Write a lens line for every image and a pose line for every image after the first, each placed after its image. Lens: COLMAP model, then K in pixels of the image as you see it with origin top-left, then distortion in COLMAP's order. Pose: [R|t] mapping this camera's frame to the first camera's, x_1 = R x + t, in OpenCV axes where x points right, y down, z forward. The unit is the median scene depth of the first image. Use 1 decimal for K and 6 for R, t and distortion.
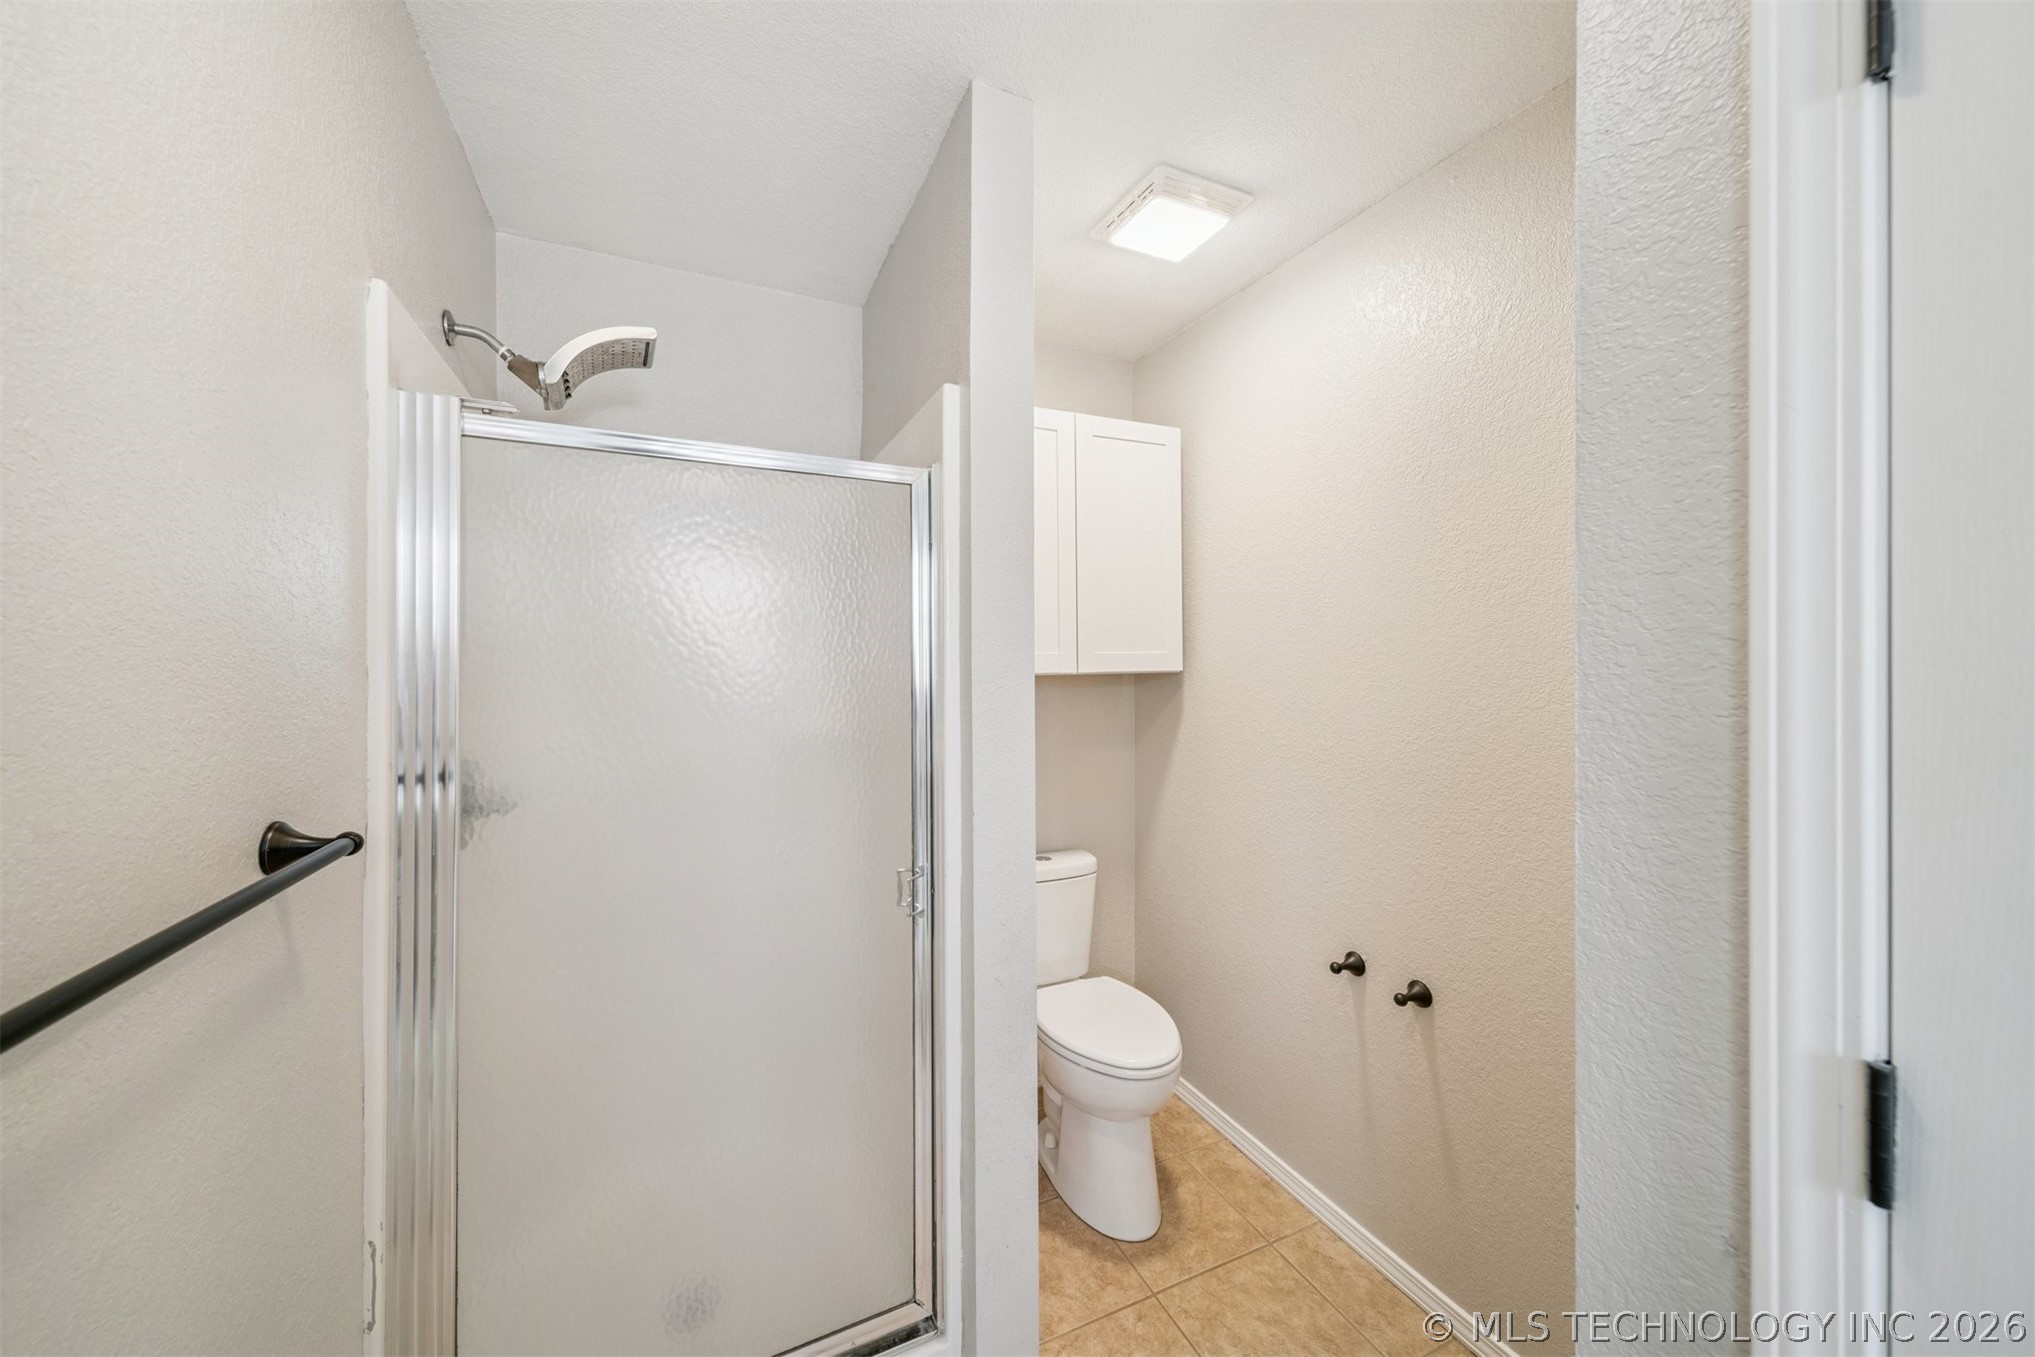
lens RADIAL K [[717.1, 0, 1012.3], [0, 717.1, 655.9], [0, 0, 1]] dist [0.011022, -0.002570]
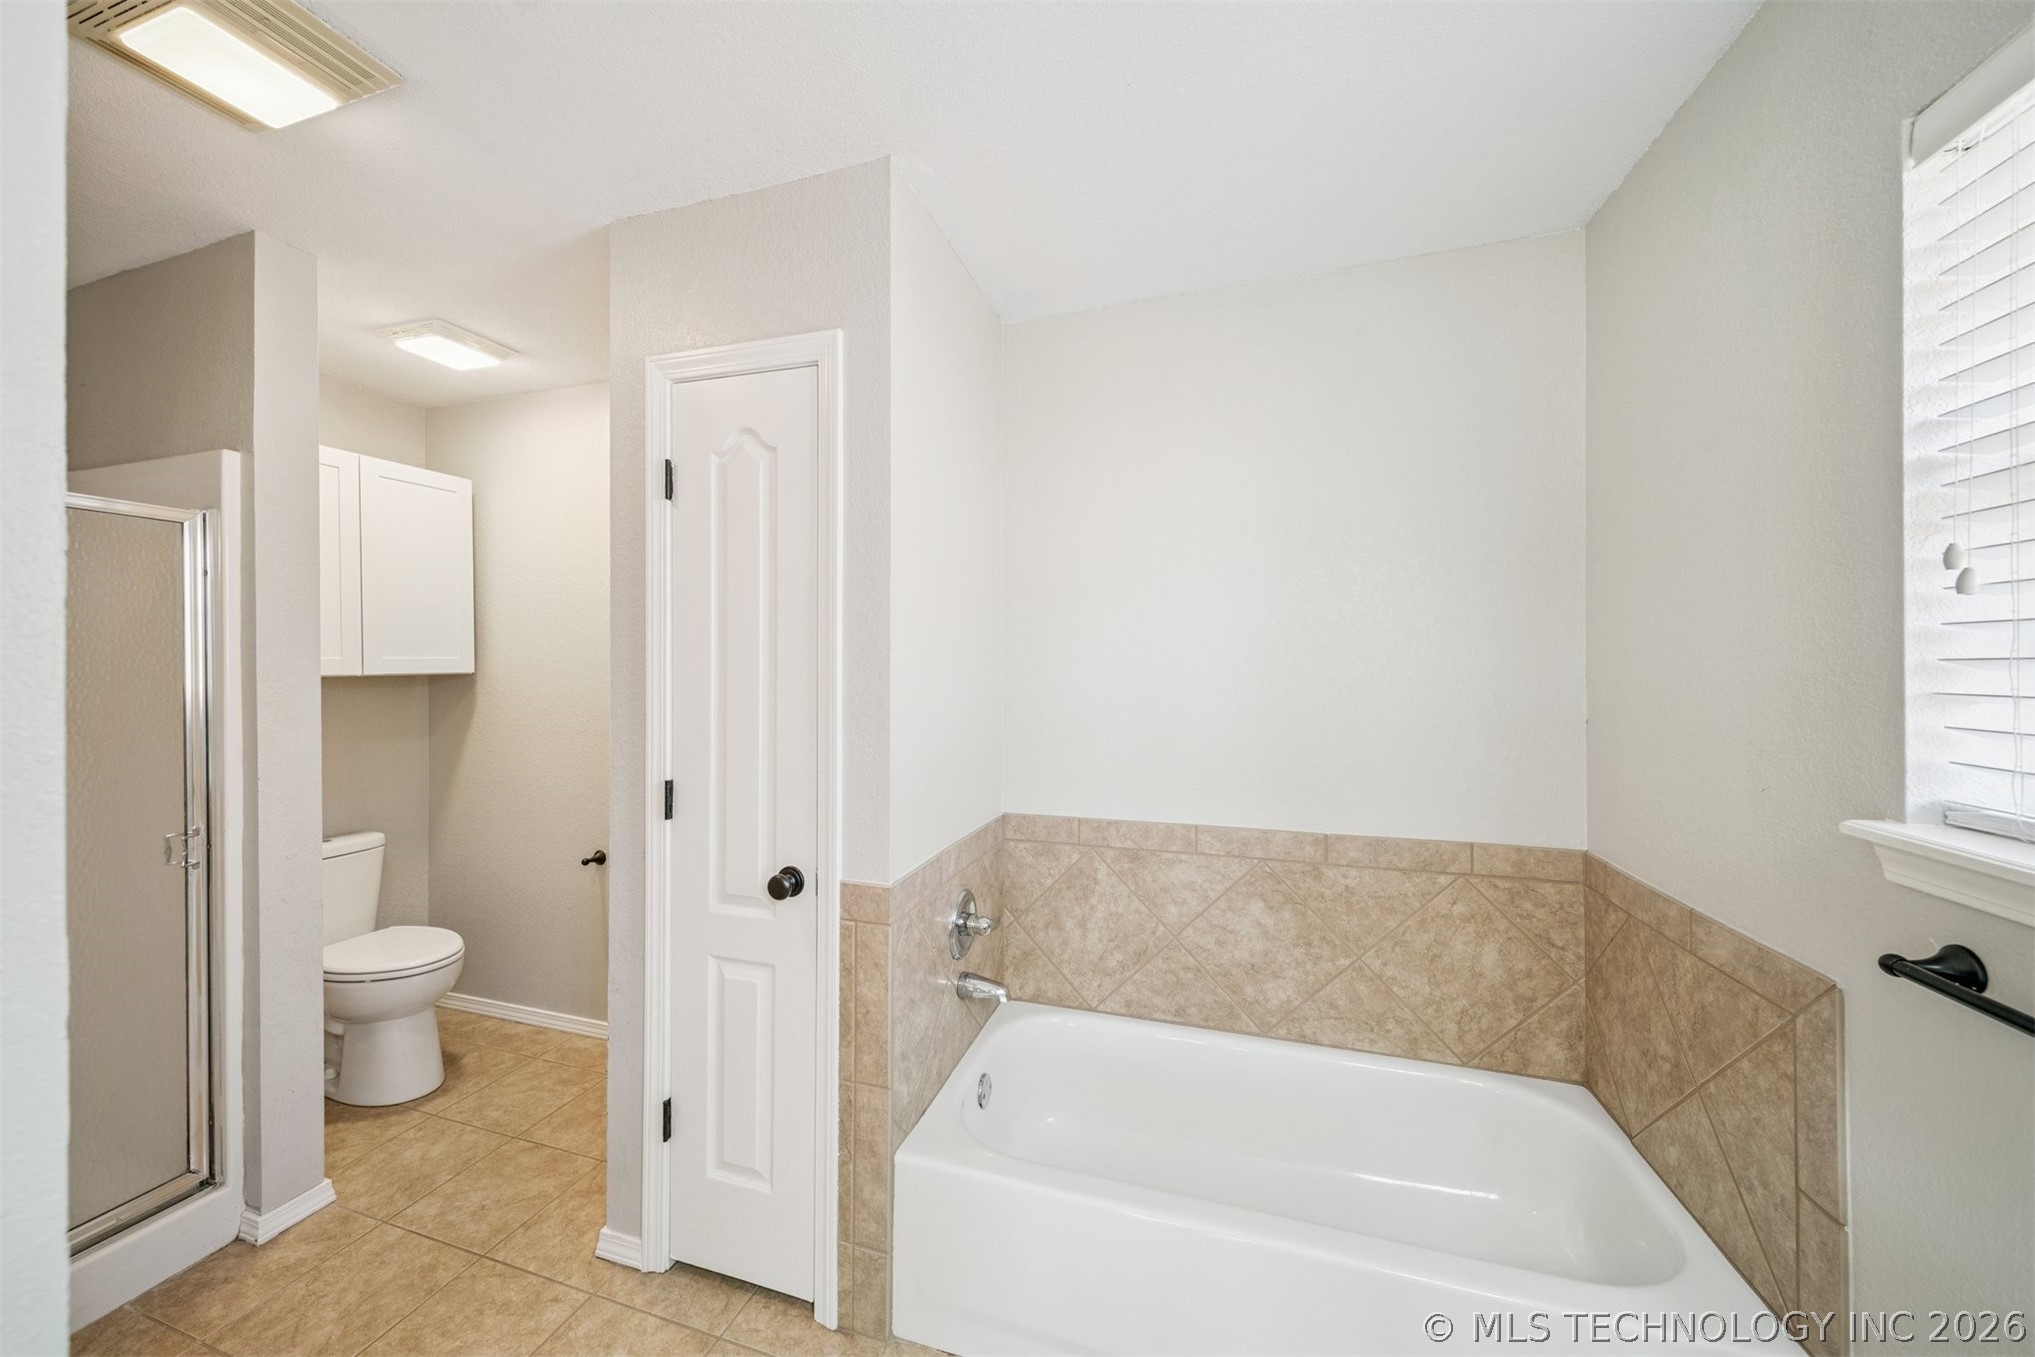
lens RADIAL K [[717.1, 0, 994.4], [0, 717.1, 659.1], [0, 0, 1]] dist [0.011022, -0.002570]
pose [[0.691933, -0.000650, 0.721962, -0.059531], [0.003755, 0.999989, -0.002698, 0.004739], [-0.721952, 0.004578, 0.691928, -0.706758]]
